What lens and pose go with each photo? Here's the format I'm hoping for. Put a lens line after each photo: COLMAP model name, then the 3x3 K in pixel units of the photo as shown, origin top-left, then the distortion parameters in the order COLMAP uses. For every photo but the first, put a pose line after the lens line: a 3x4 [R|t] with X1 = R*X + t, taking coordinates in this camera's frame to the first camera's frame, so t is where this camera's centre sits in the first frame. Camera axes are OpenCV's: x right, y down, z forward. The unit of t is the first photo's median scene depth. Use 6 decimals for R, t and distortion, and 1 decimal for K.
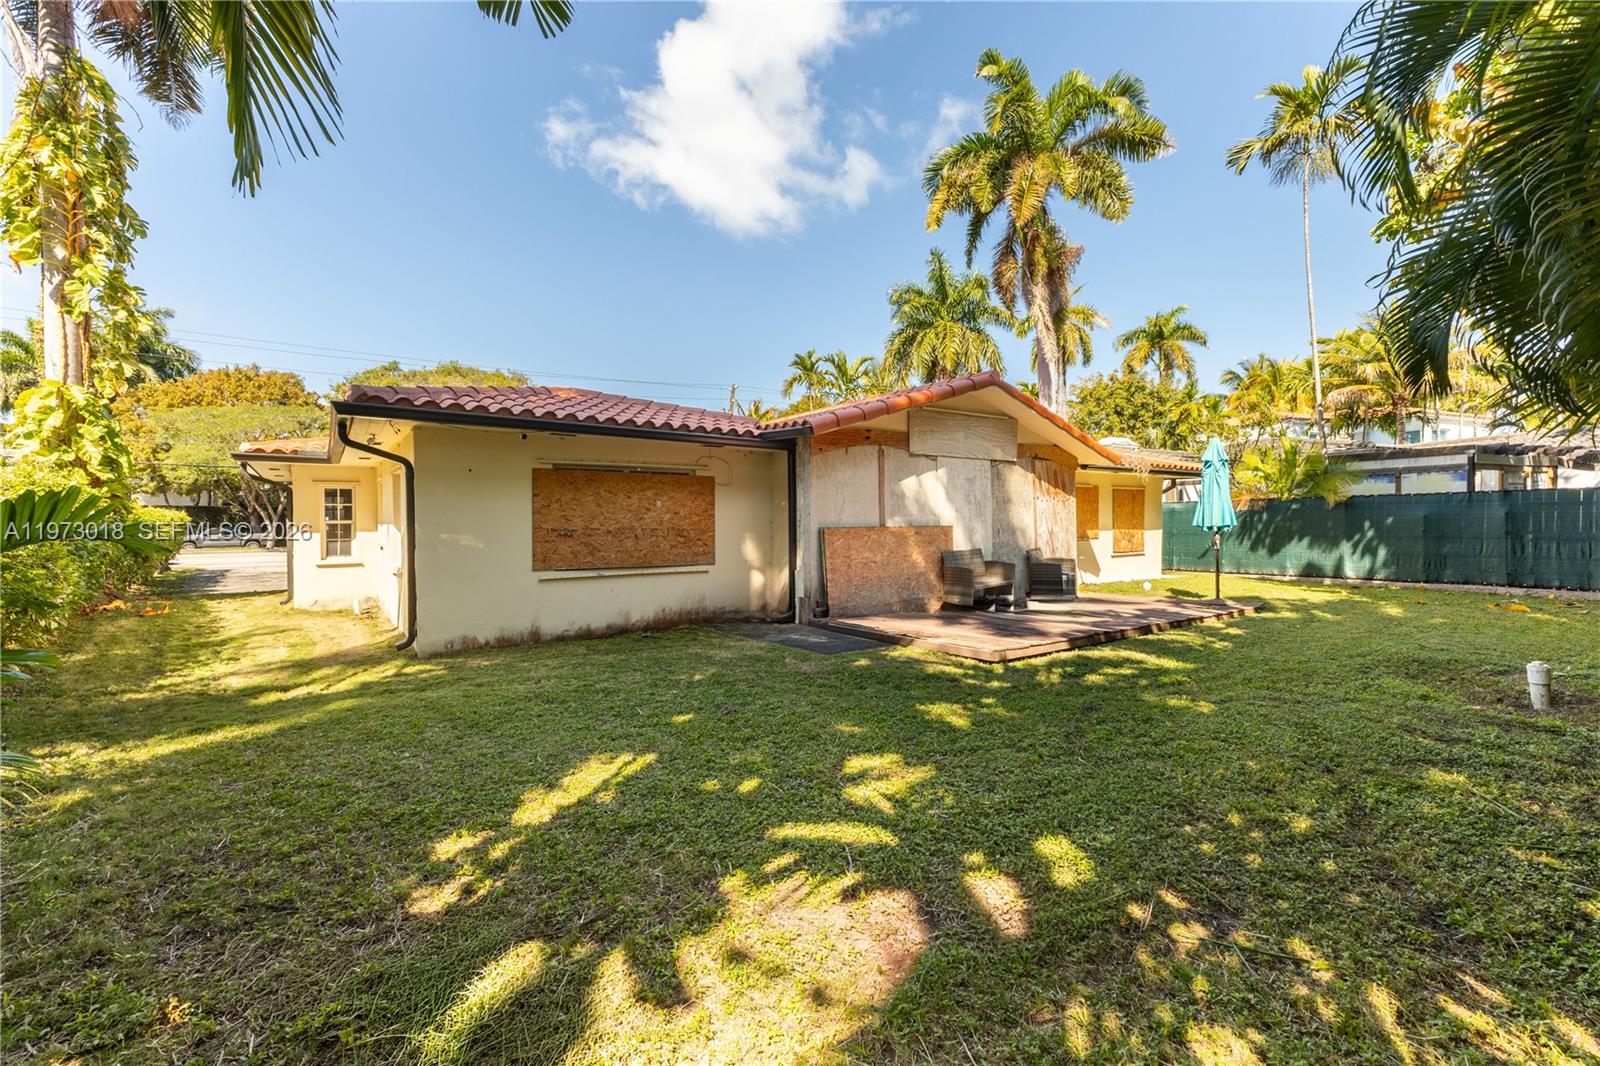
lens RADIAL K [[698.7, 0, 792.0], [0, 698.7, 526.5], [0, 0, 1]] dist [0.014690, -0.001560]
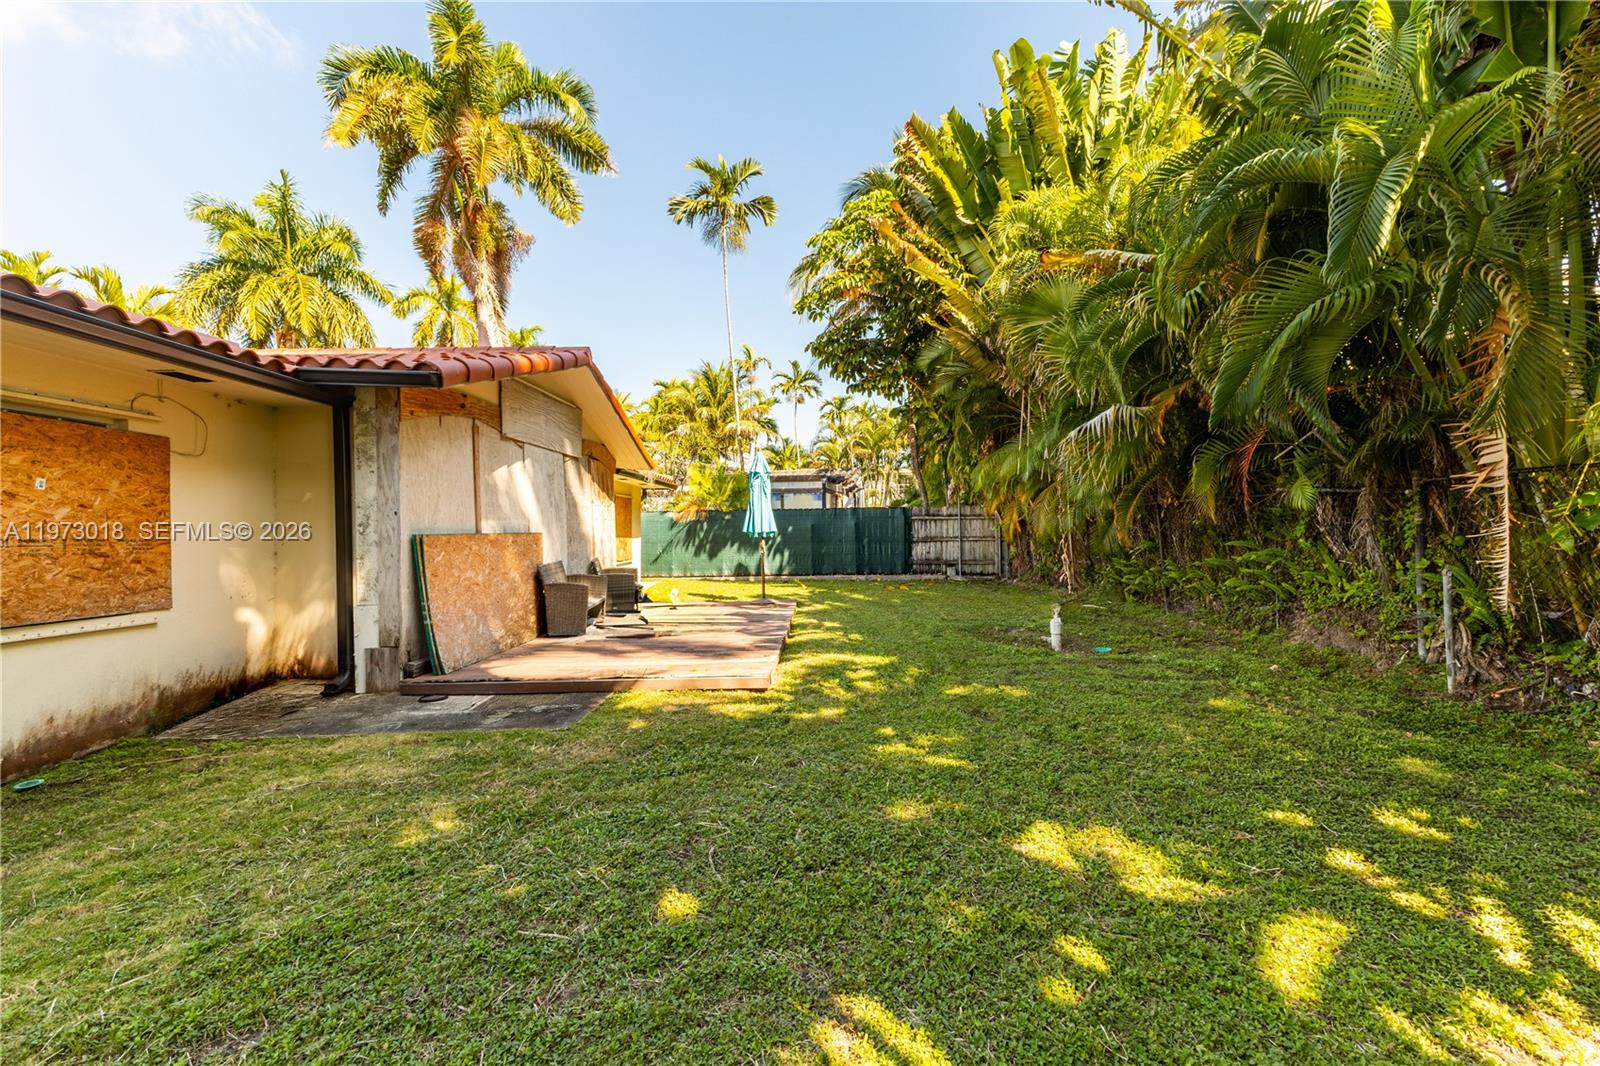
lens RADIAL K [[698.7, 0, 800.3], [0, 698.7, 531.7], [0, 0, 1]] dist [0.014690, -0.001560]
pose [[0.584443, -0.001800, 0.811433, -0.170700], [0.010597, 0.999929, -0.005414, 0.003536], [-0.811366, 0.011763, 0.584420, 0.210680]]
